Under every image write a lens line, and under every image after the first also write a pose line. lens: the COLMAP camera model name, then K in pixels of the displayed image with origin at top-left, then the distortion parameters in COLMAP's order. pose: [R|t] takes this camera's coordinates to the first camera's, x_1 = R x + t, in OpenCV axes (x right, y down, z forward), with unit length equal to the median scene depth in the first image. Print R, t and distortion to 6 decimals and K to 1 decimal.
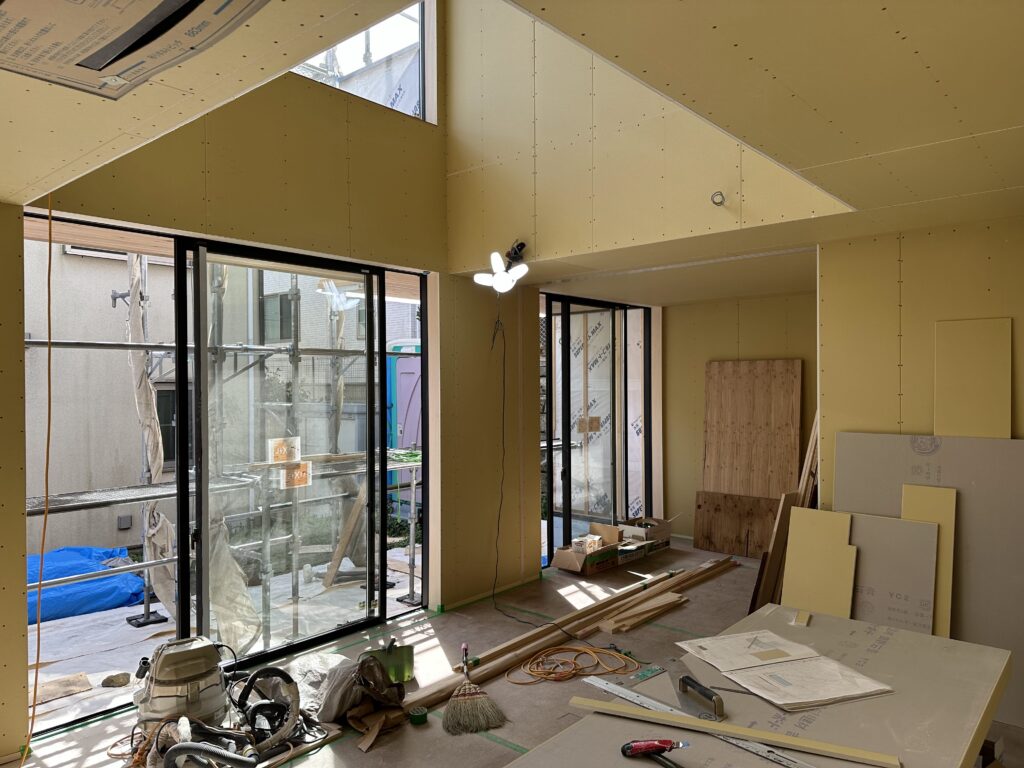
lens RADIAL K [[718.1, 0, 511.6], [0, 718.1, 382.2], [0, 0, 1]] dist [0.050952, -0.053230]
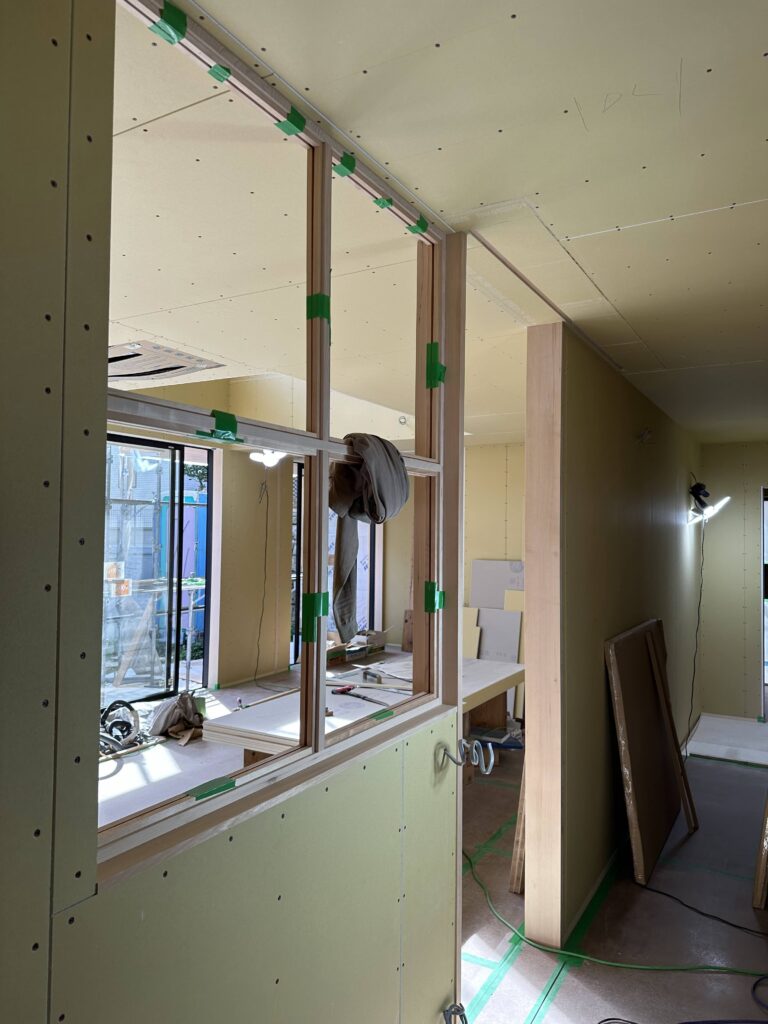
lens RADIAL K [[718.1, 0, 388.4], [0, 718.1, 507.5], [0, 0, 1]] dist [0.050952, -0.053230]
pose [[0.983920, 0.024151, 0.176970, -0.029109], [-0.018132, 0.999203, -0.035550, 0.008077], [-0.177687, 0.031769, 0.983574, -0.471012]]
